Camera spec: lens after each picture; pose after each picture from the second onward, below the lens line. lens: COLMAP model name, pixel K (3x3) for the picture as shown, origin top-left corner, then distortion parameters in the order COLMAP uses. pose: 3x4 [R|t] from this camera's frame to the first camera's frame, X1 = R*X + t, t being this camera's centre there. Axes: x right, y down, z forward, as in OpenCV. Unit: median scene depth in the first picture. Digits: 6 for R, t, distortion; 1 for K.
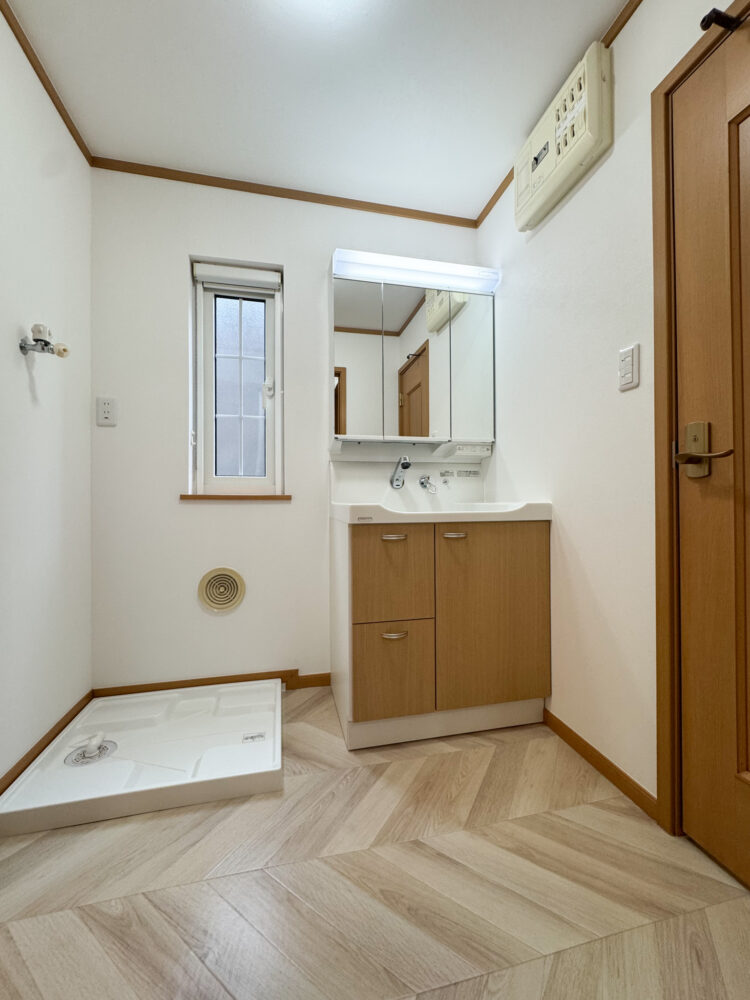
lens RADIAL K [[403.1, 0, 374.6], [0, 403.1, 497.9], [0, 0, 1]] dist [-0.004287, -0.000096]
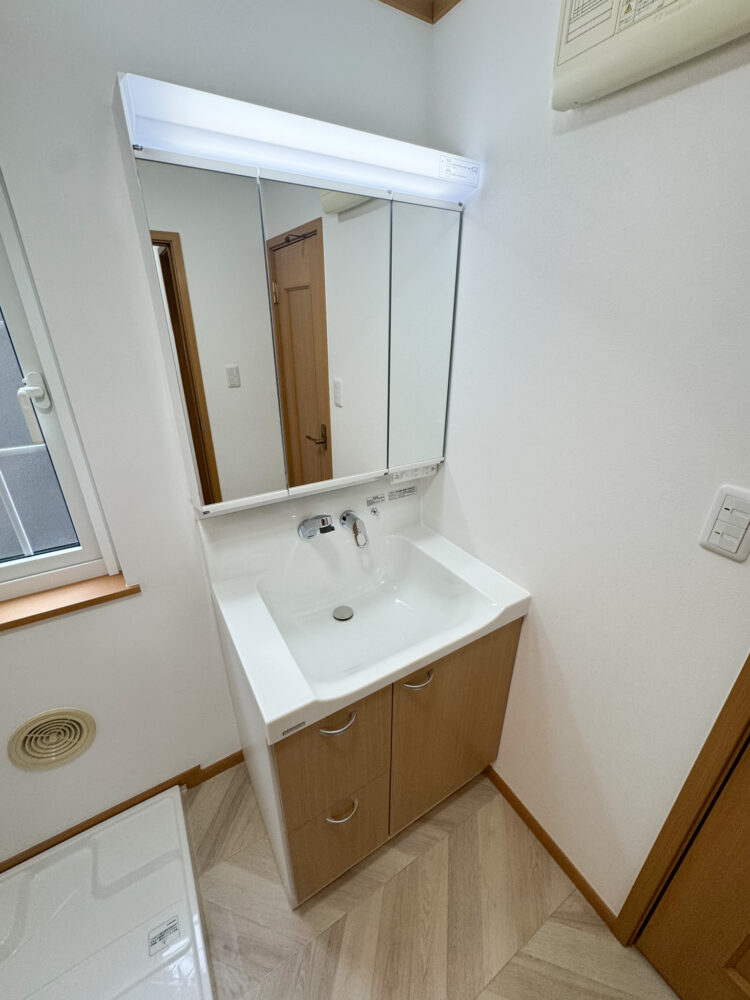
lens RADIAL K [[403.1, 0, 374.6], [0, 403.1, 497.9], [0, 0, 1]] dist [-0.004287, -0.000096]
pose [[0.947463, -0.121774, 0.295780, -0.035786], [-0.008466, 0.914827, 0.403757, -0.397509], [-0.319754, -0.385049, 0.865733, 0.441670]]
